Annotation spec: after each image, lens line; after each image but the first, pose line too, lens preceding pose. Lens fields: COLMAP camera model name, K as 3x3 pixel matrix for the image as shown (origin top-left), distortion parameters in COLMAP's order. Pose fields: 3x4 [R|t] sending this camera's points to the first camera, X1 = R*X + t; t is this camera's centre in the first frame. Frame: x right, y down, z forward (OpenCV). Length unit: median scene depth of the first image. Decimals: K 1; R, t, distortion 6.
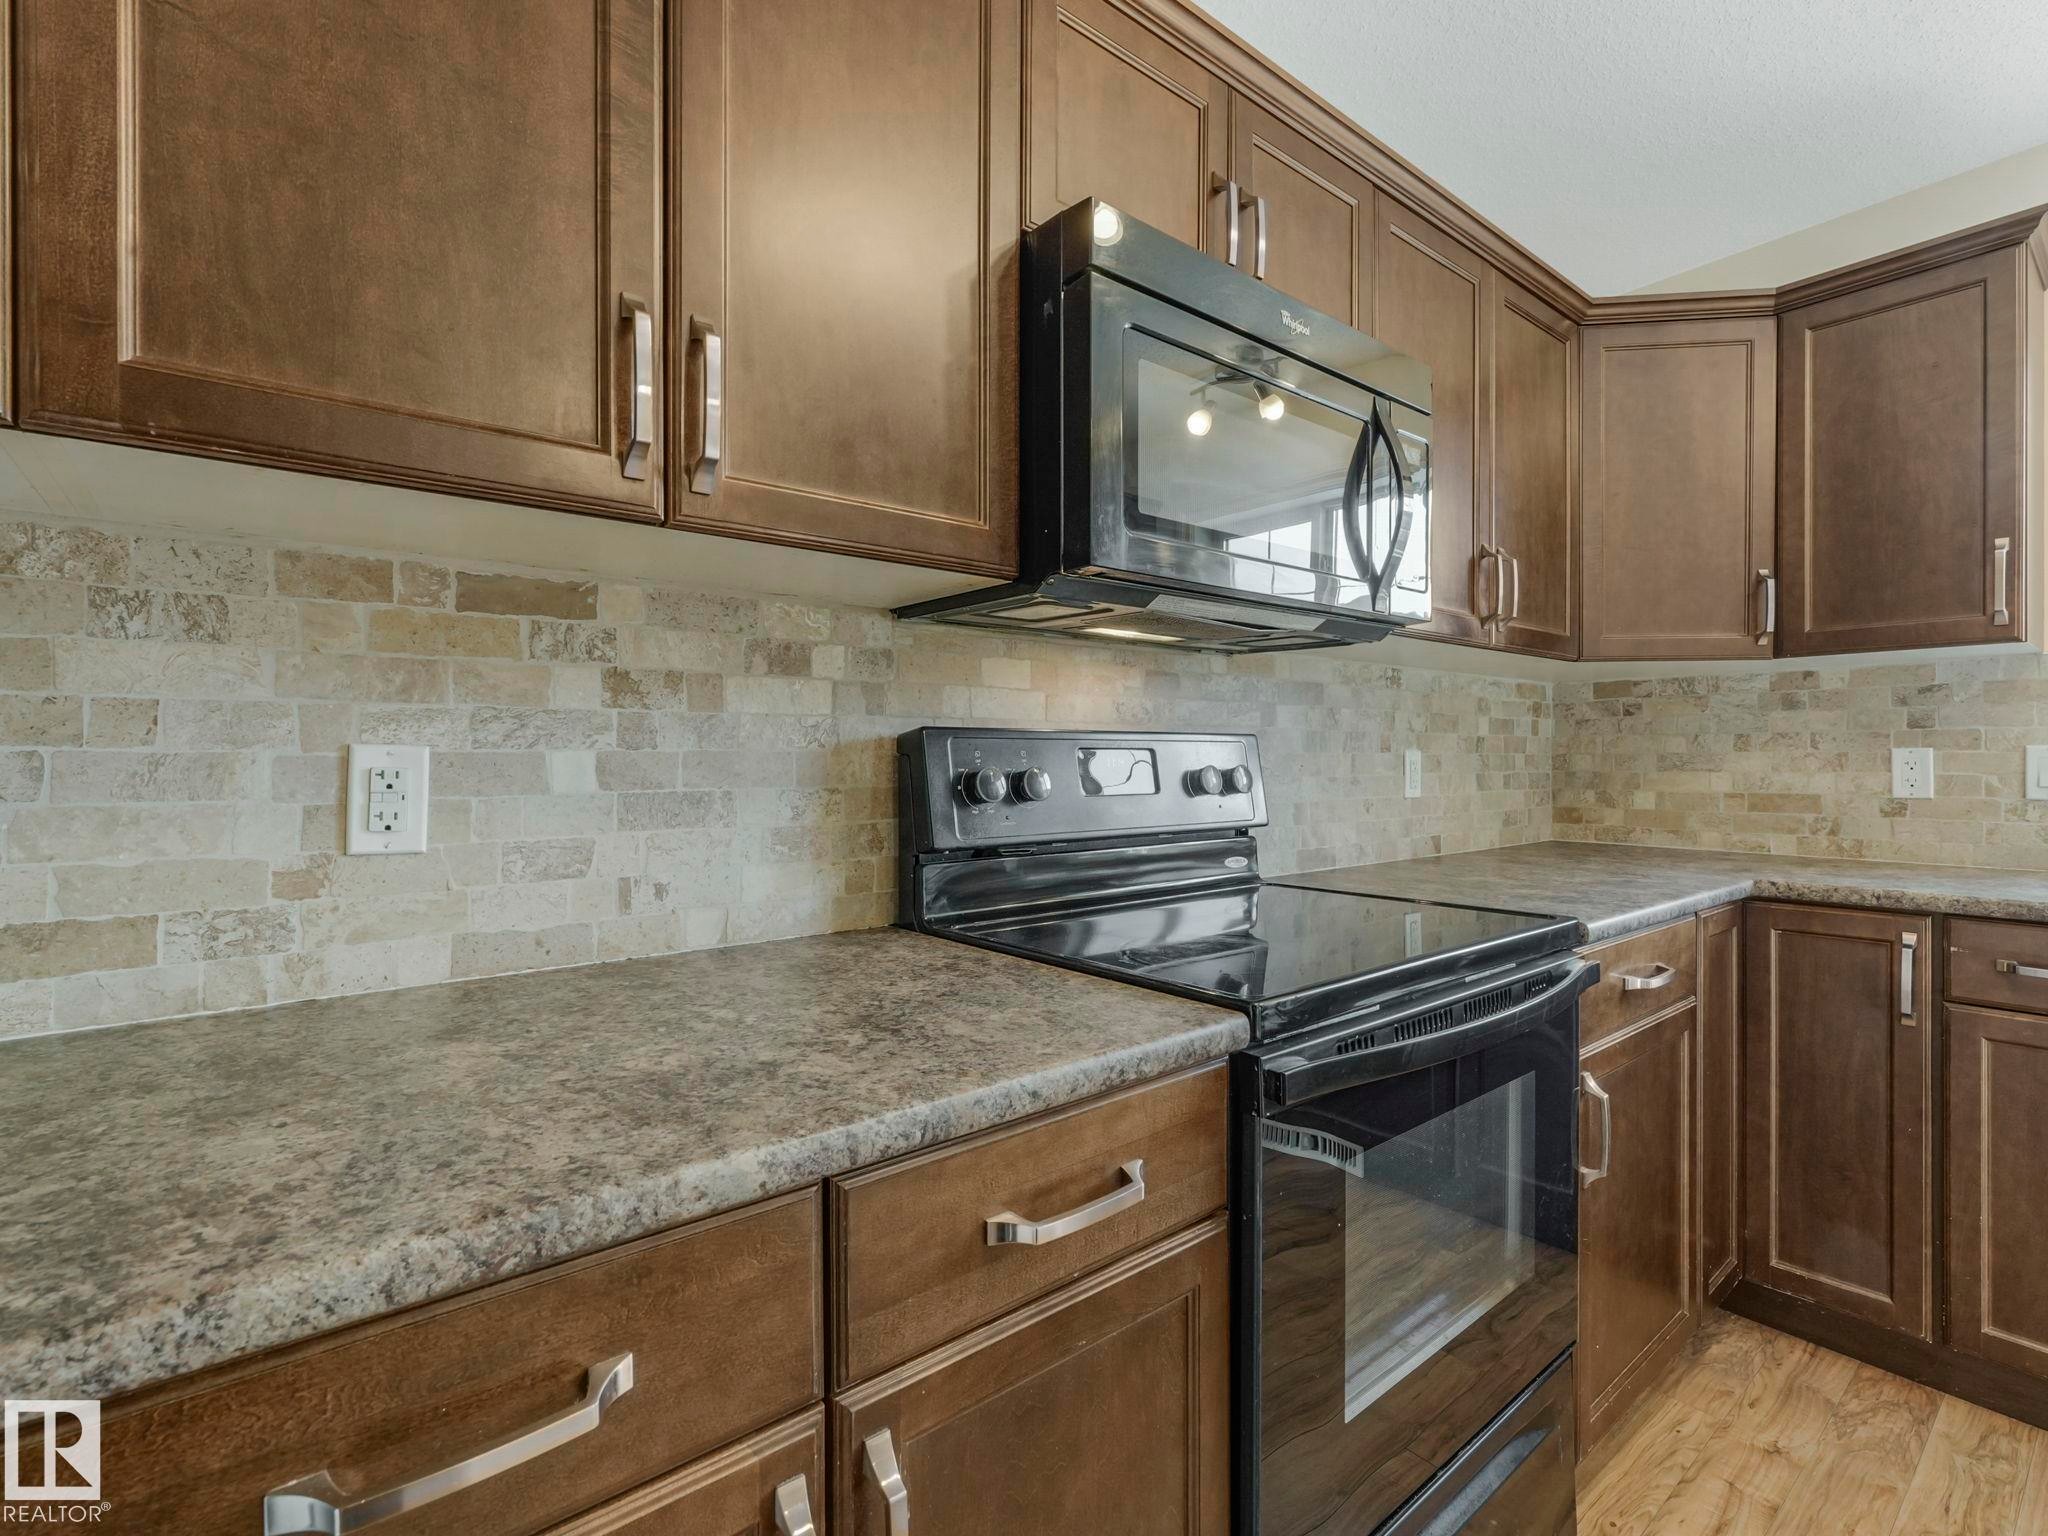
lens RADIAL K [[948.4, 0, 1030.1], [0, 948.4, 758.4], [0, 0, 1]] dist [-0.004881, 0.001118]
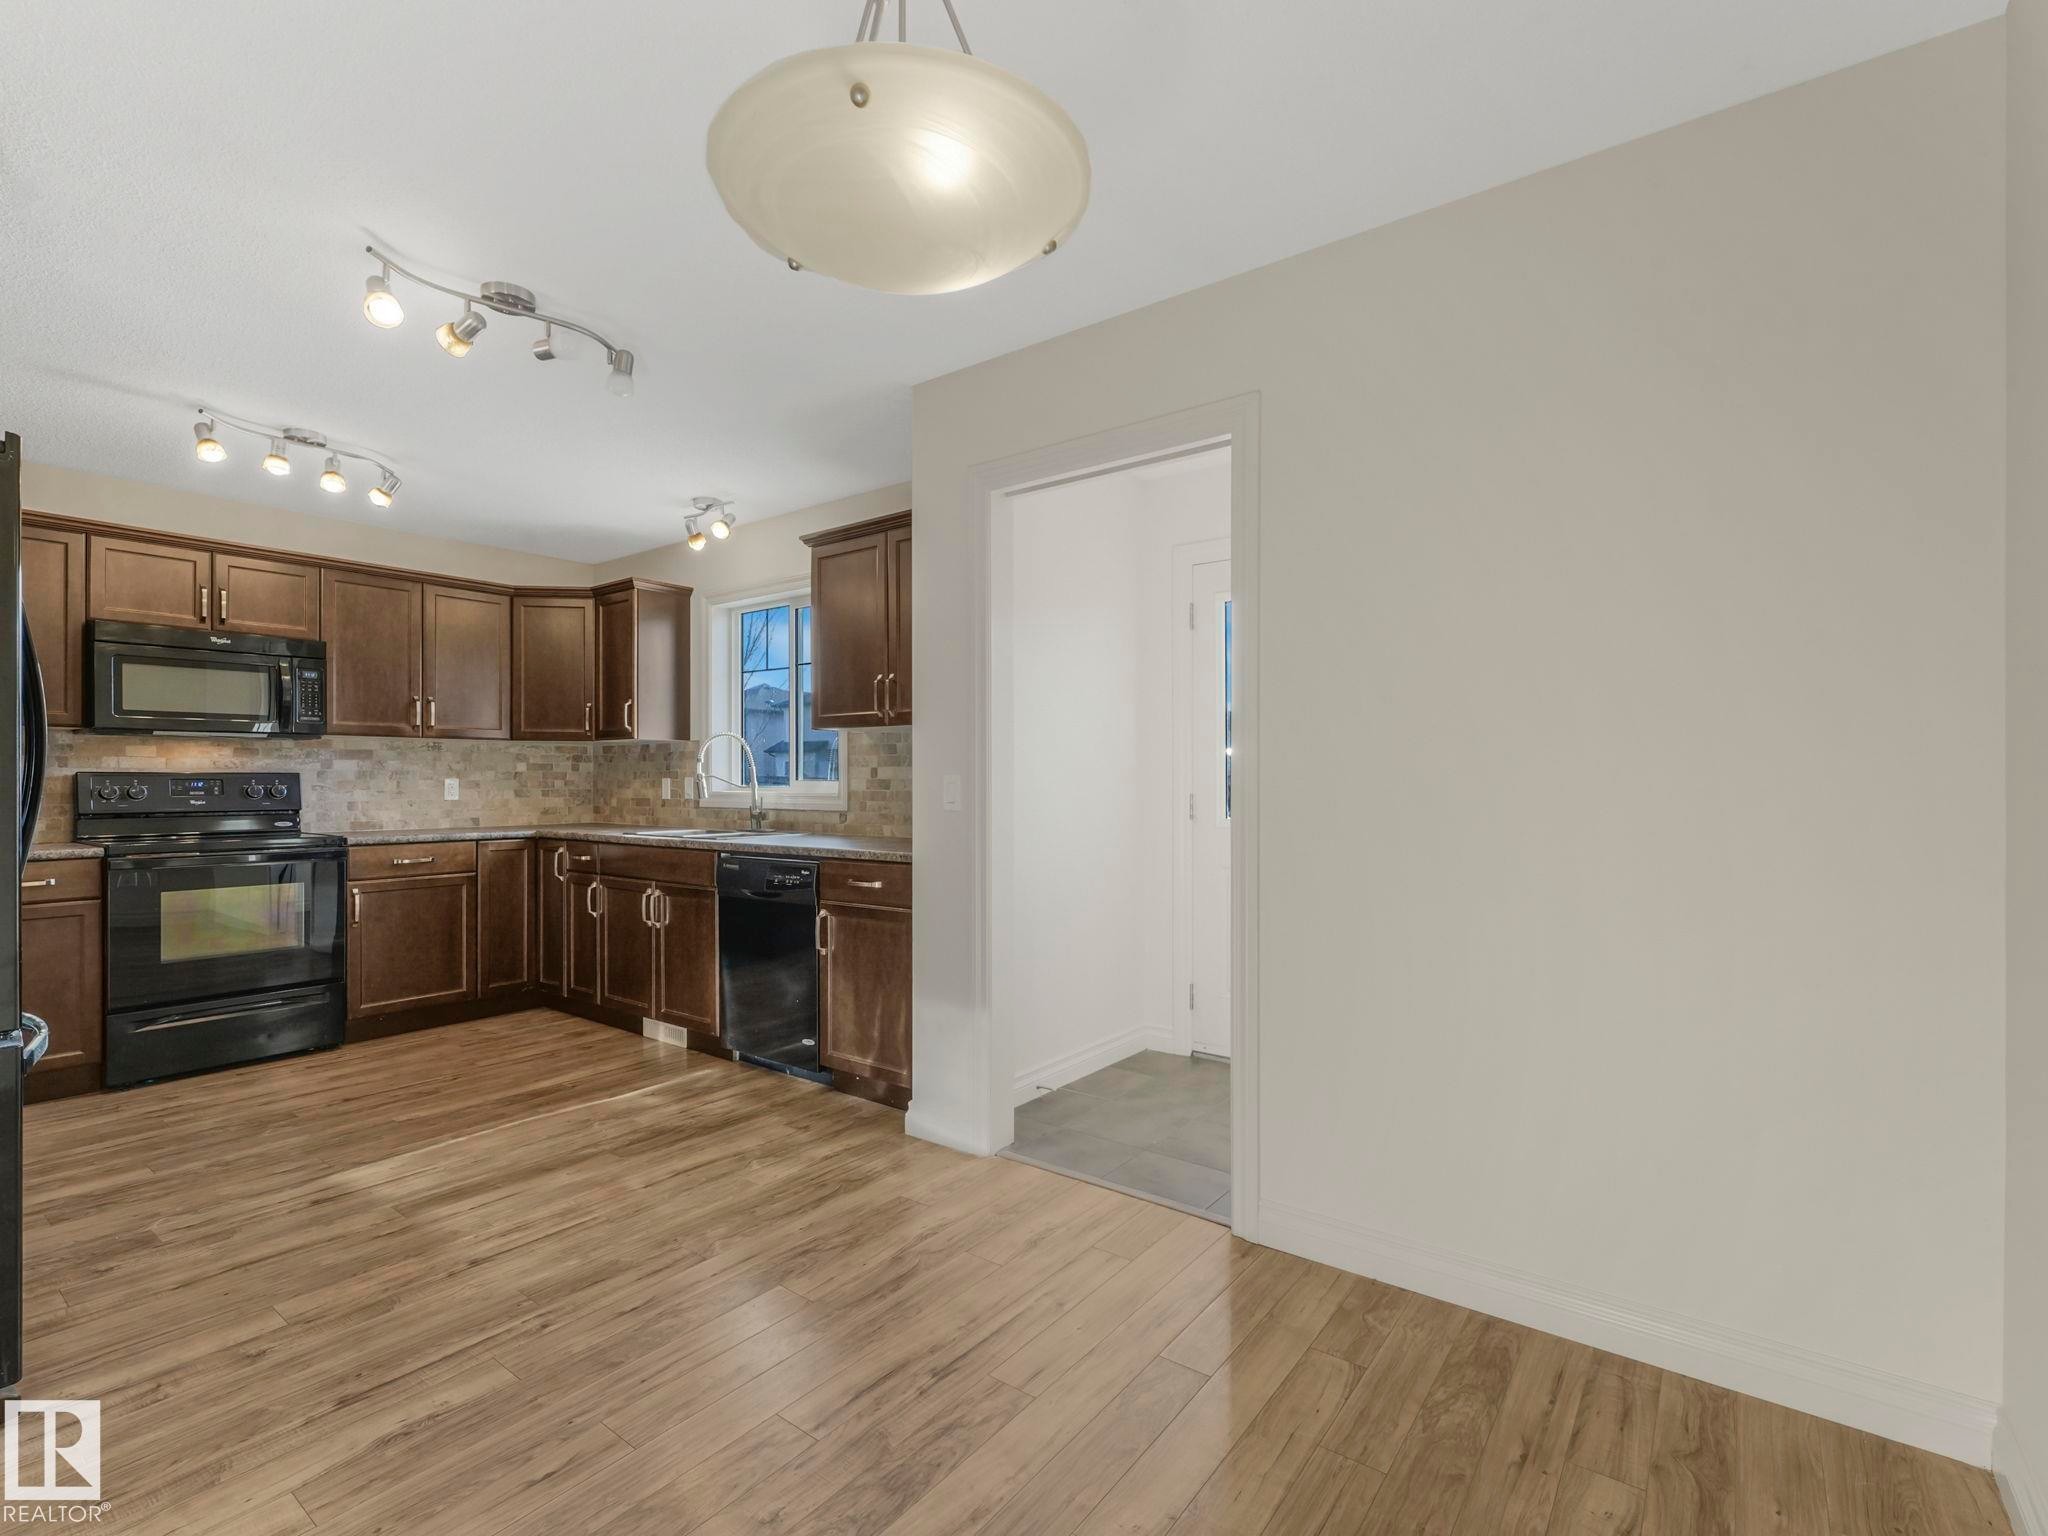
lens RADIAL K [[946.9, 0, 1023.9], [0, 946.9, 780.2], [0, 0, 1]] dist [-0.001005, 0.000136]
pose [[0.971597, 0.001452, 0.236637, 1.684221], [-0.001664, 0.999998, 0.000695, -0.012615], [-0.236635, -0.001069, 0.971598, -2.088616]]
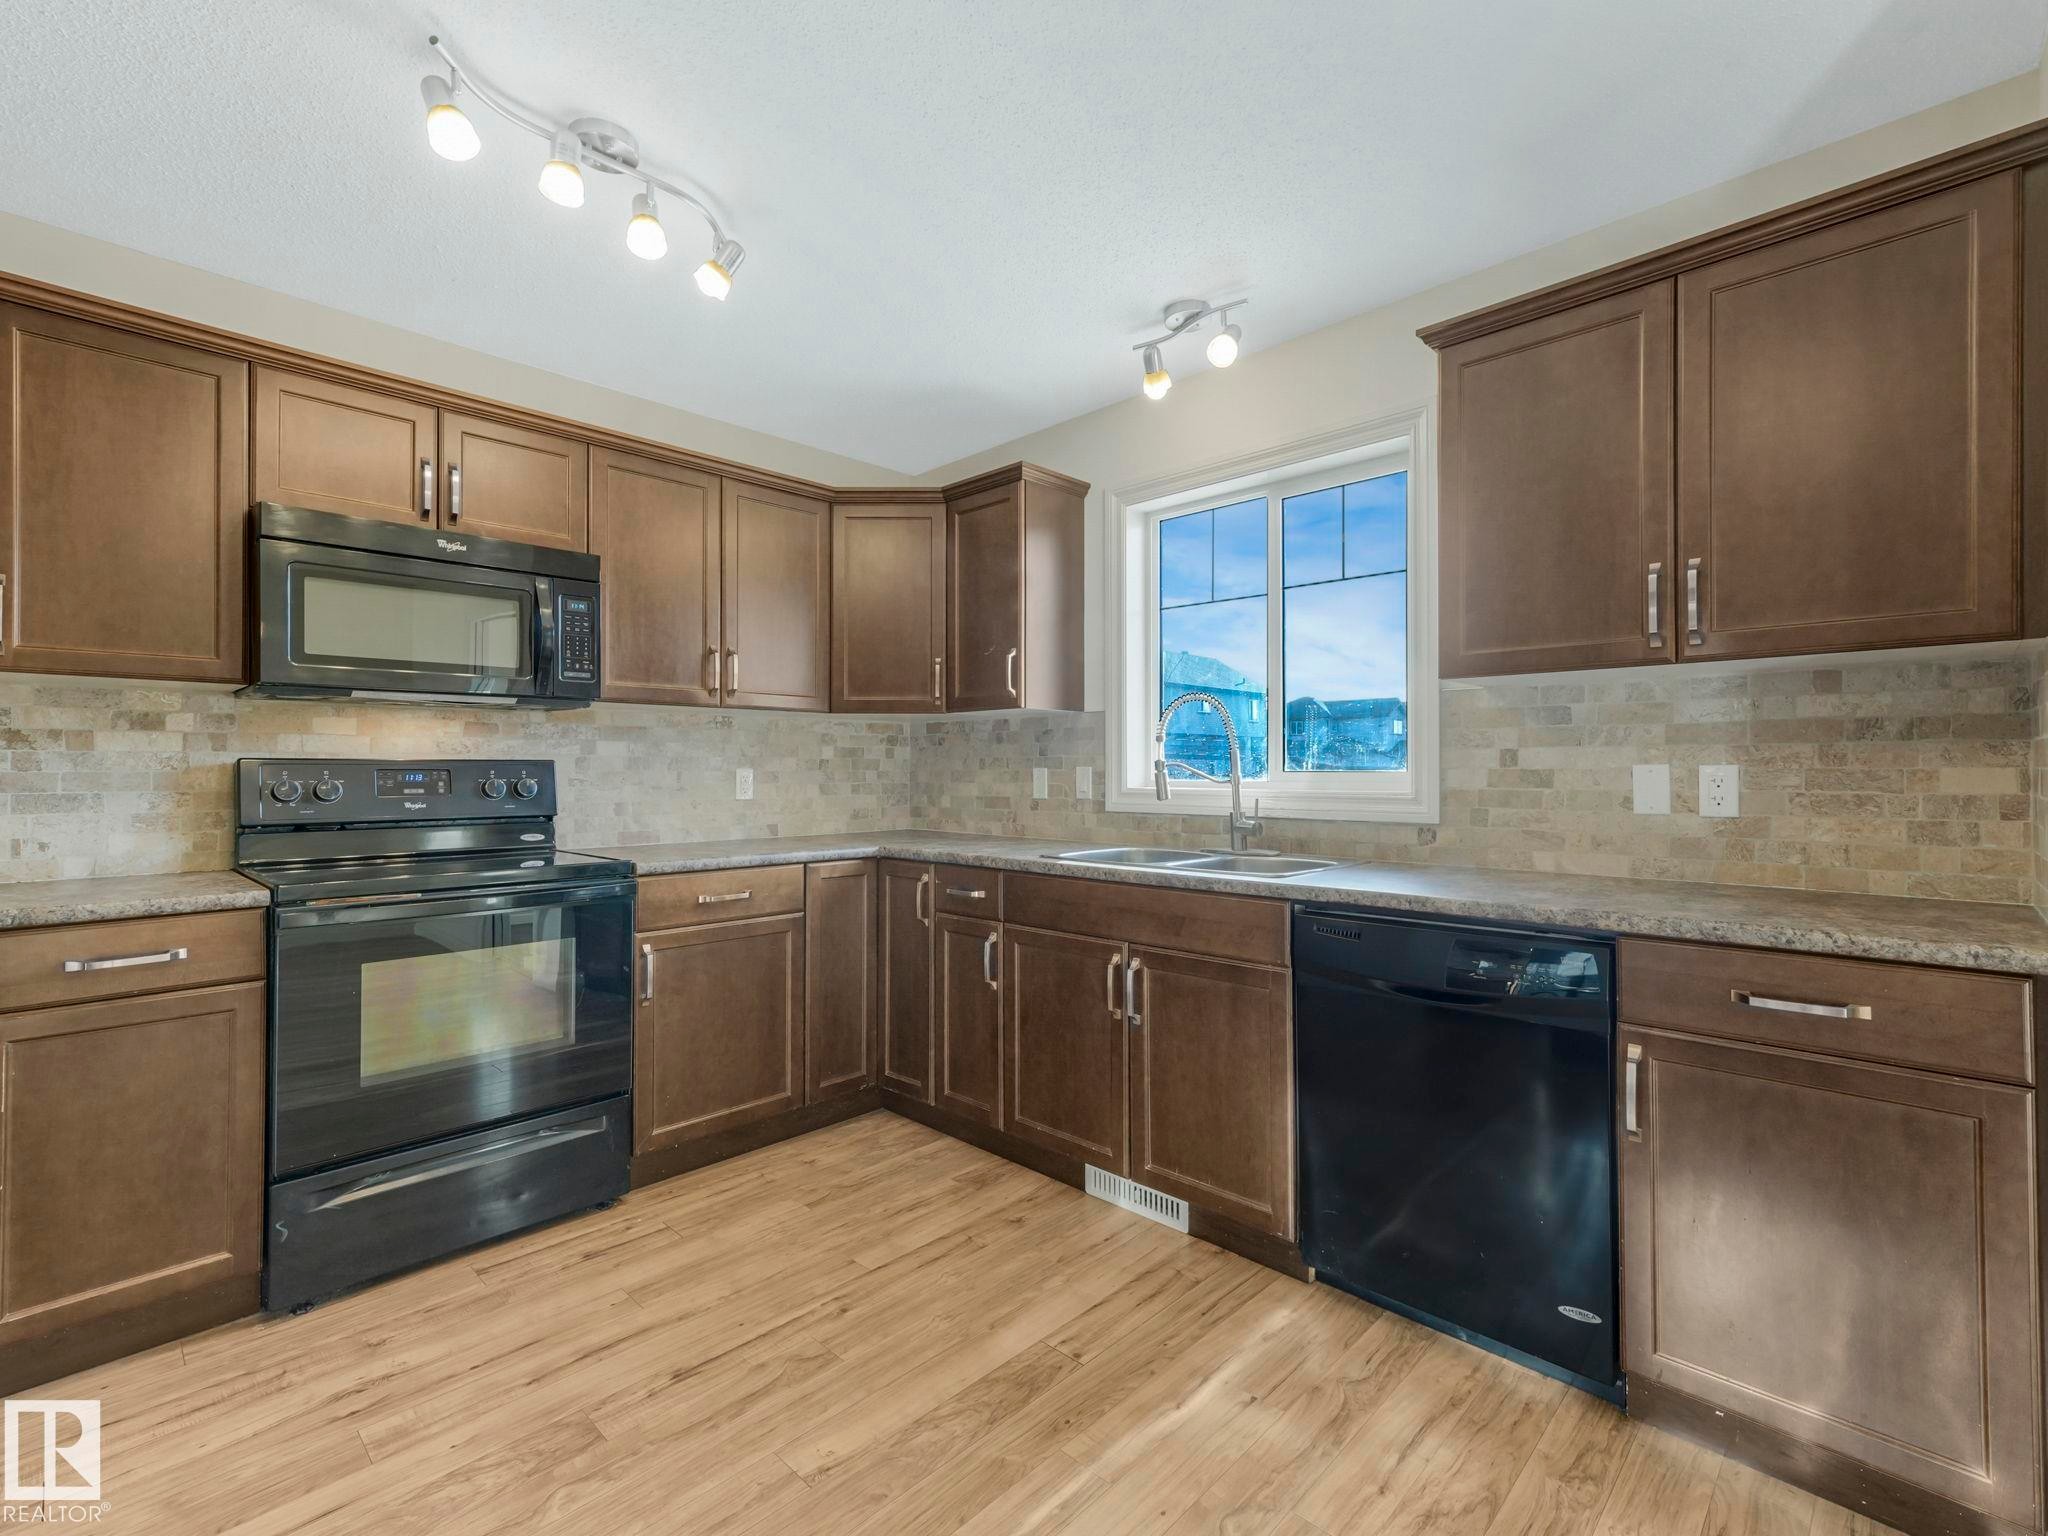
lens RADIAL K [[925.9, 0, 1031.2], [0, 925.9, 763.7], [0, 0, 1]] dist [0.008443, 0.000285]
pose [[0.992669, 0.002226, 0.120846, 0.978838], [-0.001473, 0.999979, -0.006325, -0.011501], [-0.120857, 0.006101, 0.992651, -0.793660]]
